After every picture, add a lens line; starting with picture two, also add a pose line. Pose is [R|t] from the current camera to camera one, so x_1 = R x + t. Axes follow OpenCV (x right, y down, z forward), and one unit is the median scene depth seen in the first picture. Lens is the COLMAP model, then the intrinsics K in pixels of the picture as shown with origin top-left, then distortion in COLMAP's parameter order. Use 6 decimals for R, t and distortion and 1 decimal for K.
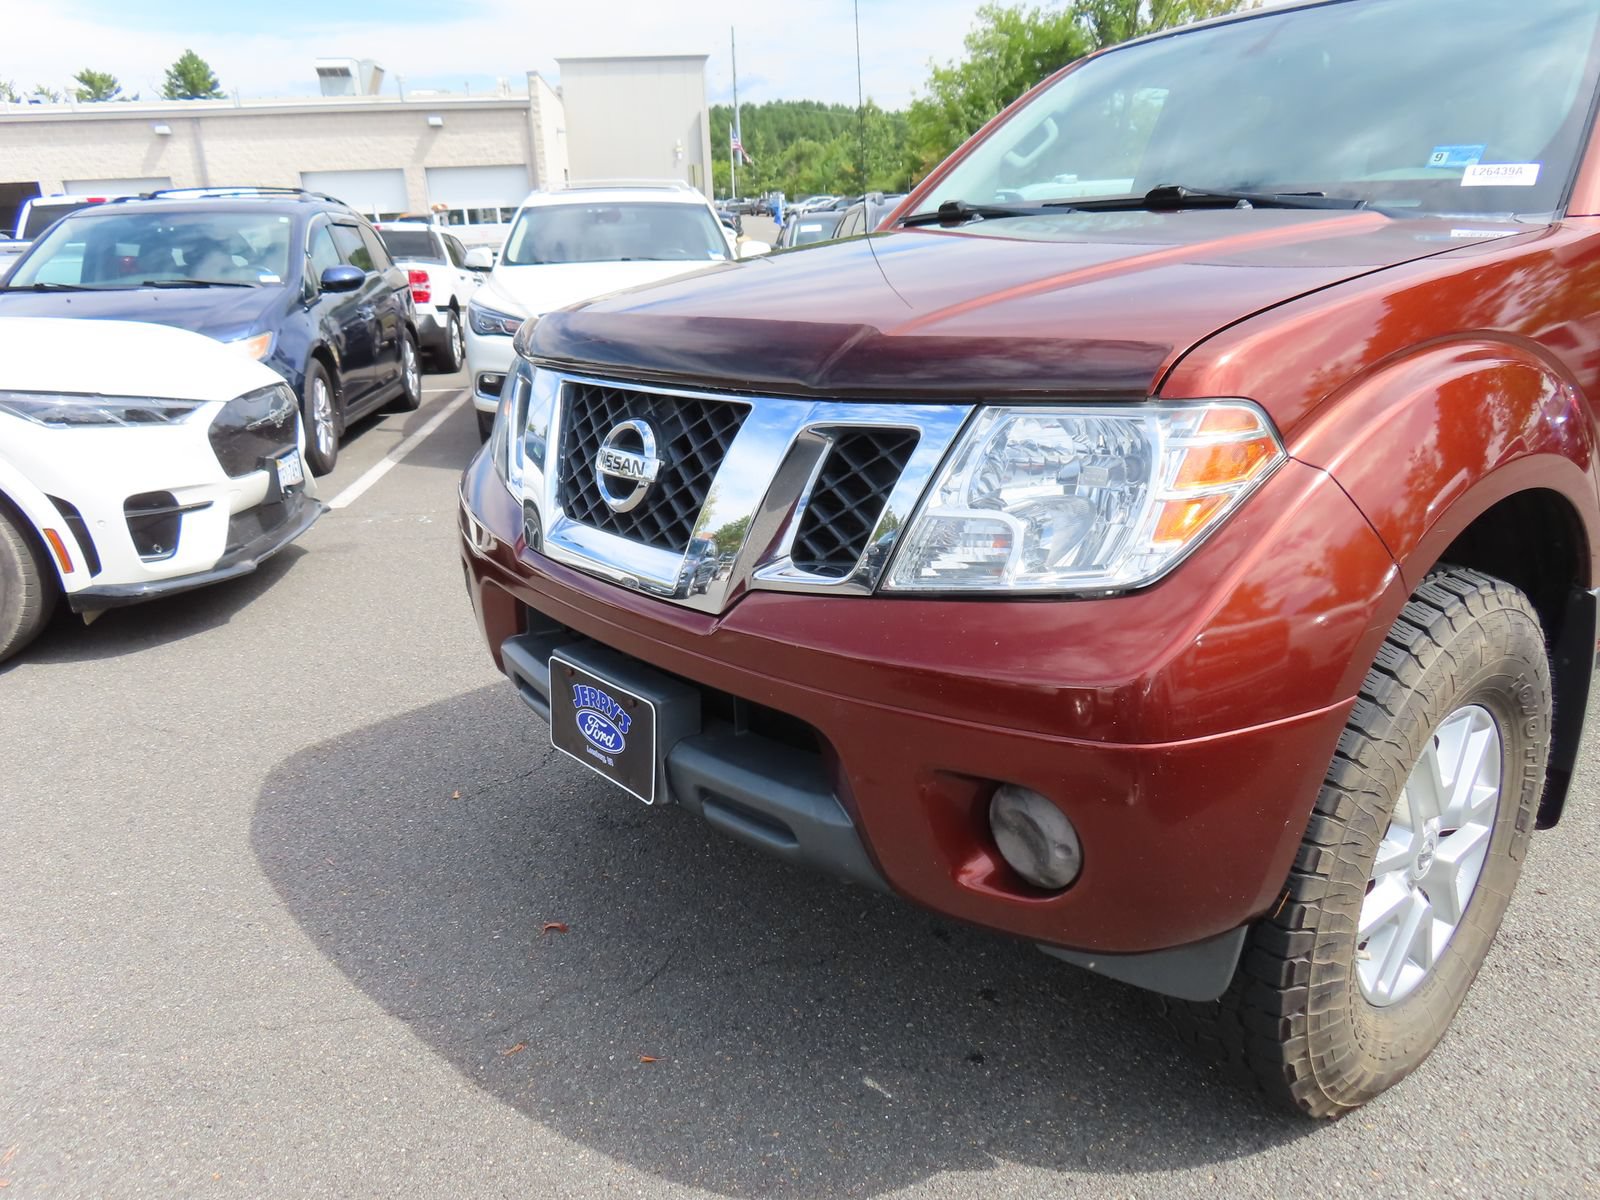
lens RADIAL K [[1148.5, 0, 803.5], [0, 1148.5, 605.0], [0, 0, 1]] dist [-0.017381, 0.011897]
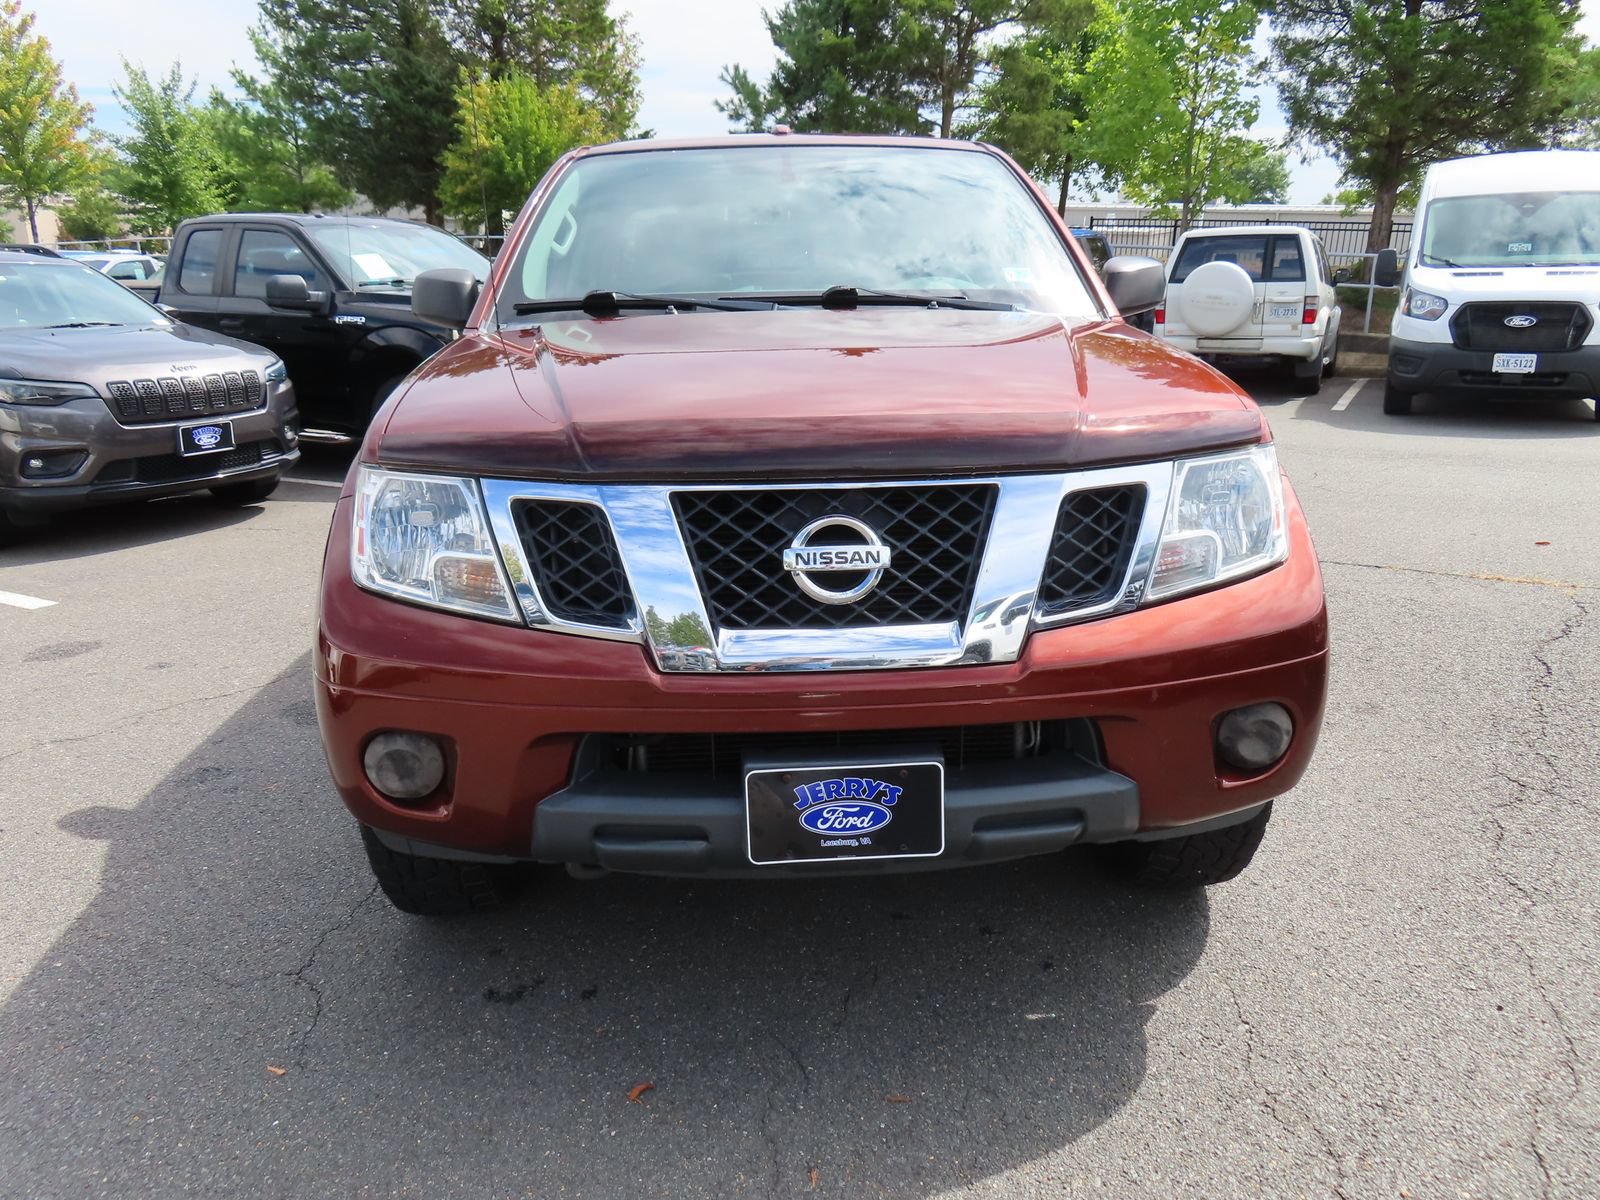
lens RADIAL K [[1148.5, 0, 799.1], [0, 1148.5, 600.5], [0, 0, 1]] dist [-0.017381, 0.011897]
pose [[0.599649, -0.196475, 0.775770, -0.231304], [0.231642, 0.970509, 0.066742, -0.037927], [-0.766005, 0.139679, 0.627476, 0.086335]]
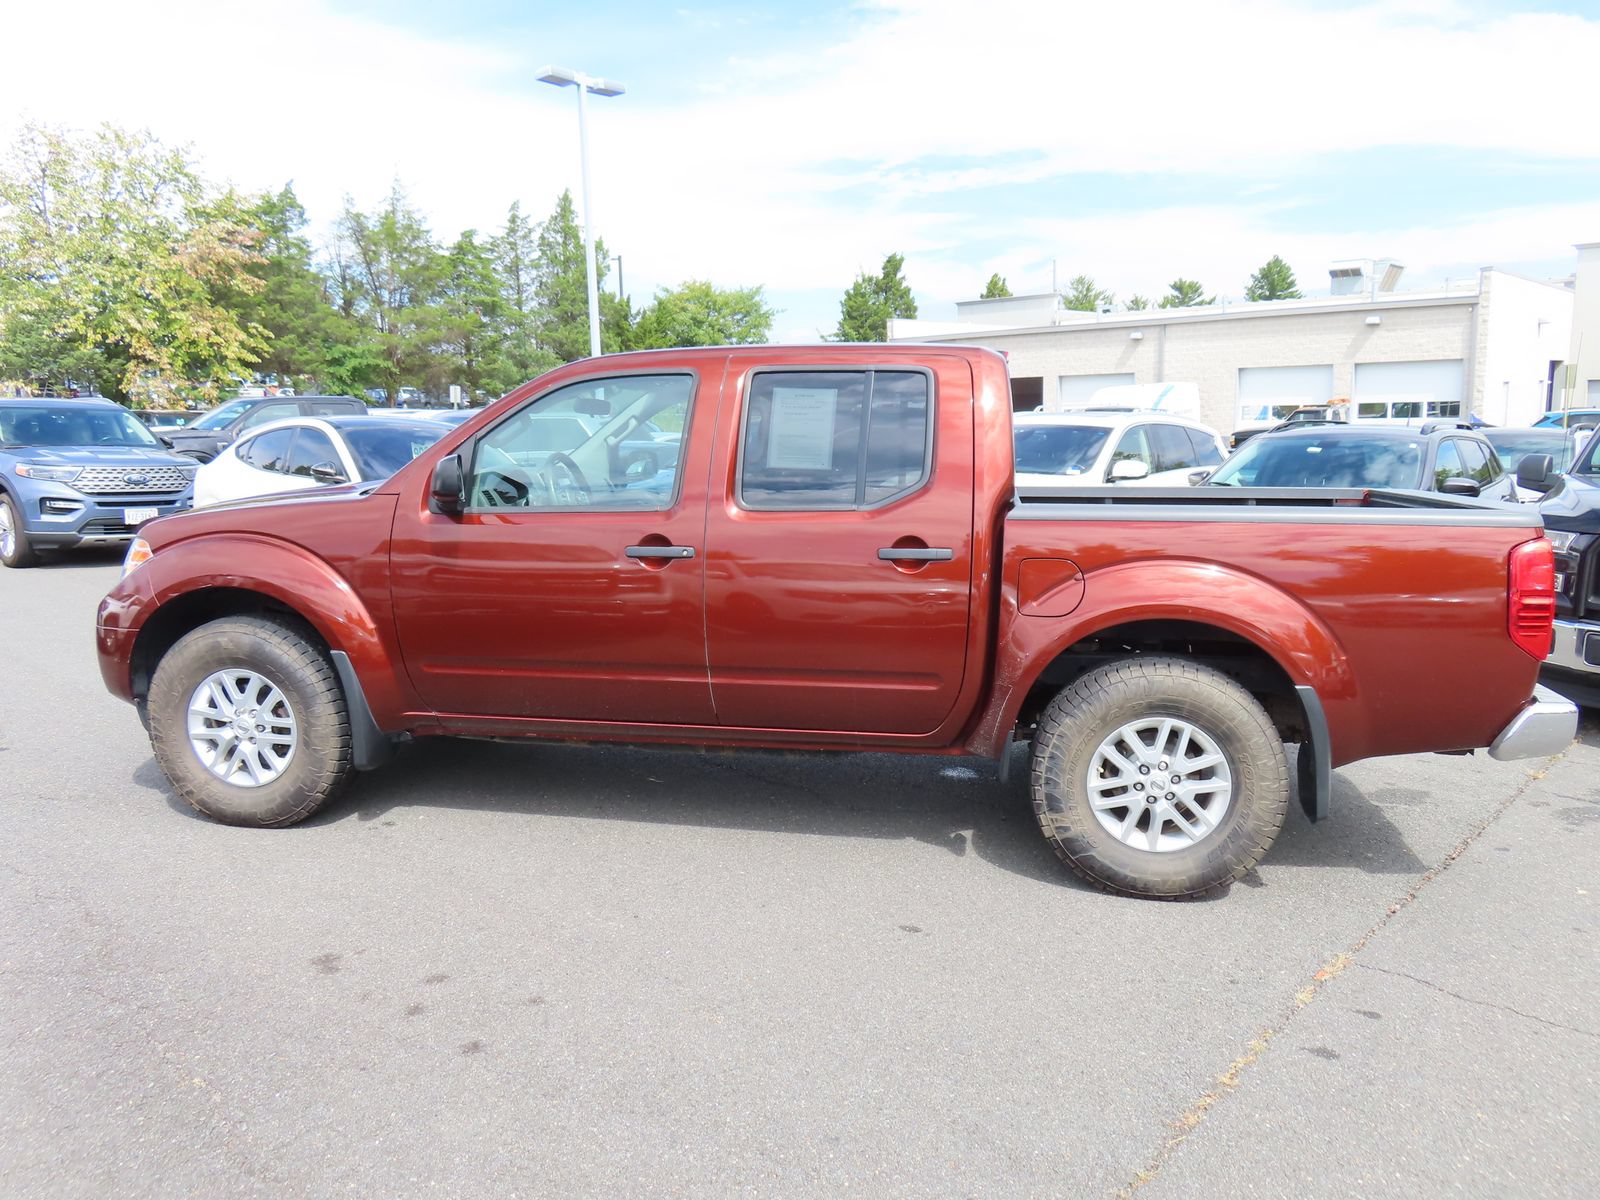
lens RADIAL K [[1148.5, 0, 806.5], [0, 1148.5, 599.3], [0, 0, 1]] dist [-0.017381, 0.011897]
pose [[0.646068, 0.142988, -0.749767, 0.737903], [-0.254933, 0.966311, -0.035388, -0.069020], [0.719448, 0.214003, 0.660755, 0.041721]]
